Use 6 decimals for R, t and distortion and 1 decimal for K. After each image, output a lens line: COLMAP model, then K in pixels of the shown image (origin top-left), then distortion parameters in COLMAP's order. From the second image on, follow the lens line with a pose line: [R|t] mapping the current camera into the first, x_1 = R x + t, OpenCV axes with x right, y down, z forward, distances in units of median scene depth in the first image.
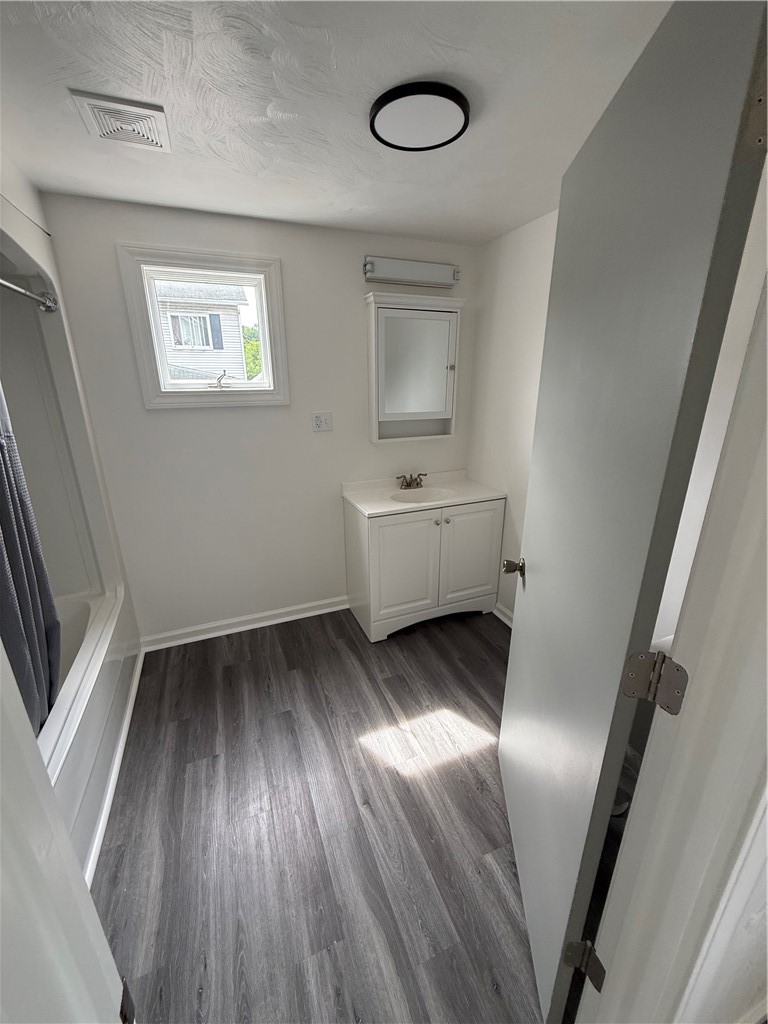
lens RADIAL K [[404.1, 0, 385.4], [0, 404.1, 512.0], [0, 0, 1]] dist [-0.000786, -0.000013]
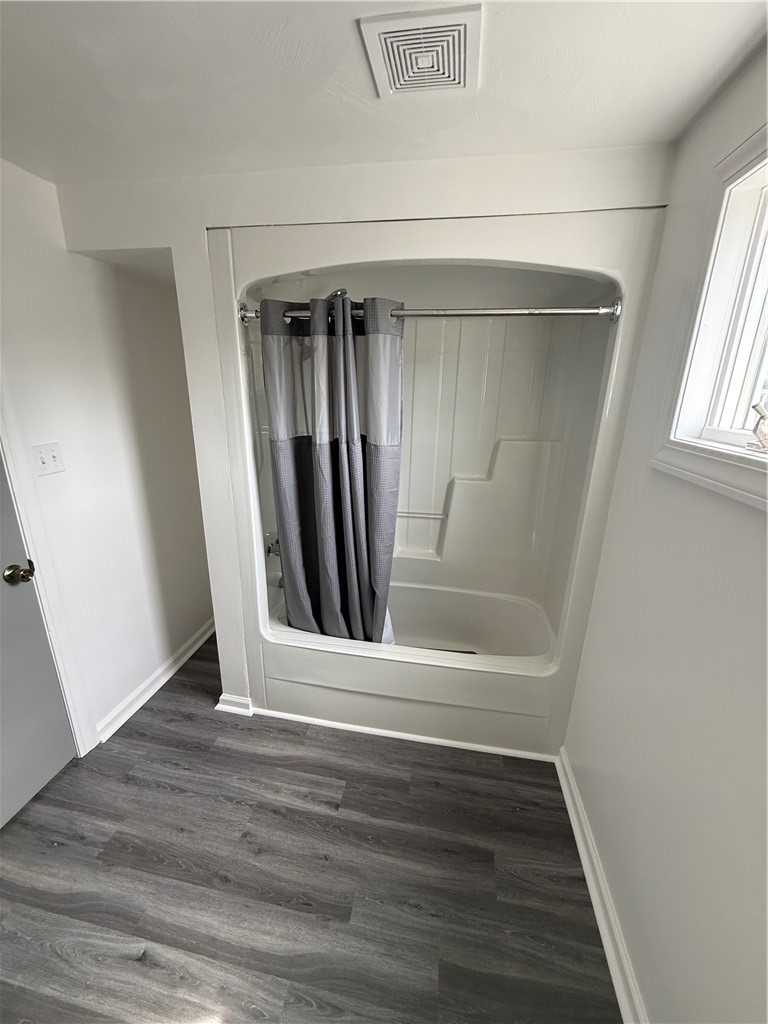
lens RADIAL K [[404.1, 0, 385.7], [0, 404.1, 511.9], [0, 0, 1]] dist [-0.000786, -0.000013]
pose [[-0.537554, 0.237955, -0.808958, 0.082786], [-0.283611, 0.852445, 0.439206, -0.312918], [0.794103, 0.465527, -0.390749, 0.862147]]
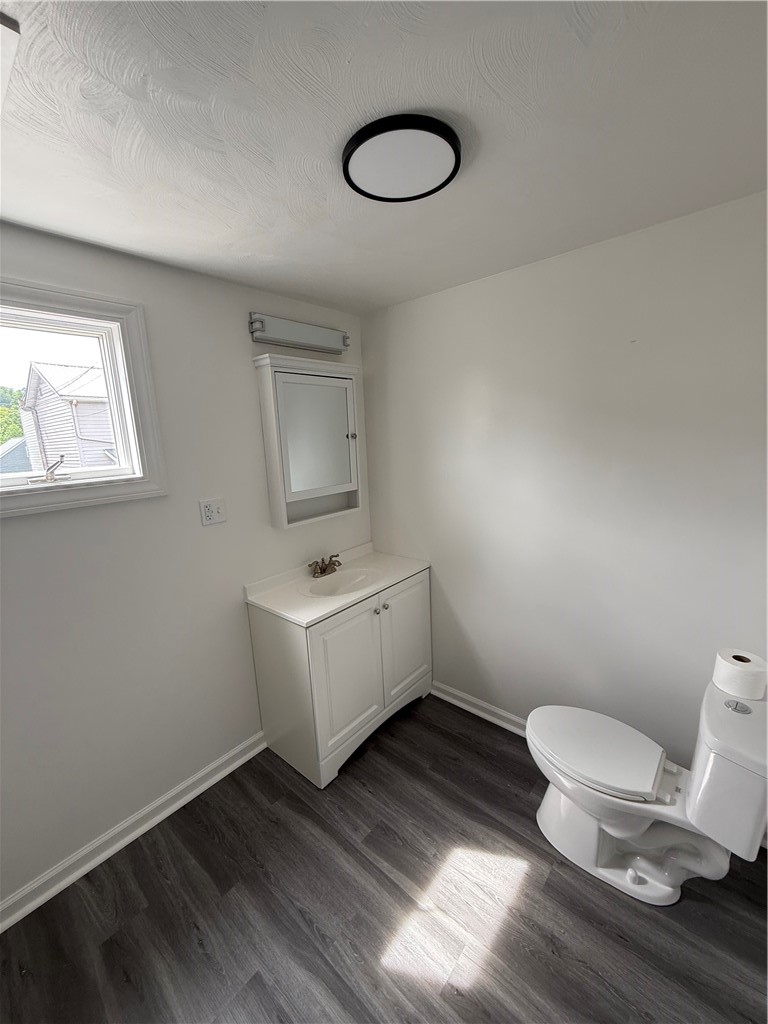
lens RADIAL K [[404.1, 0, 384.3], [0, 404.1, 510.9], [0, 0, 1]] dist [-0.000786, -0.000013]
pose [[0.889861, -0.119188, 0.440389, -0.218203], [0.179572, 0.978858, -0.097928, -0.100135], [-0.419407, 0.166224, 0.892450, 0.204903]]
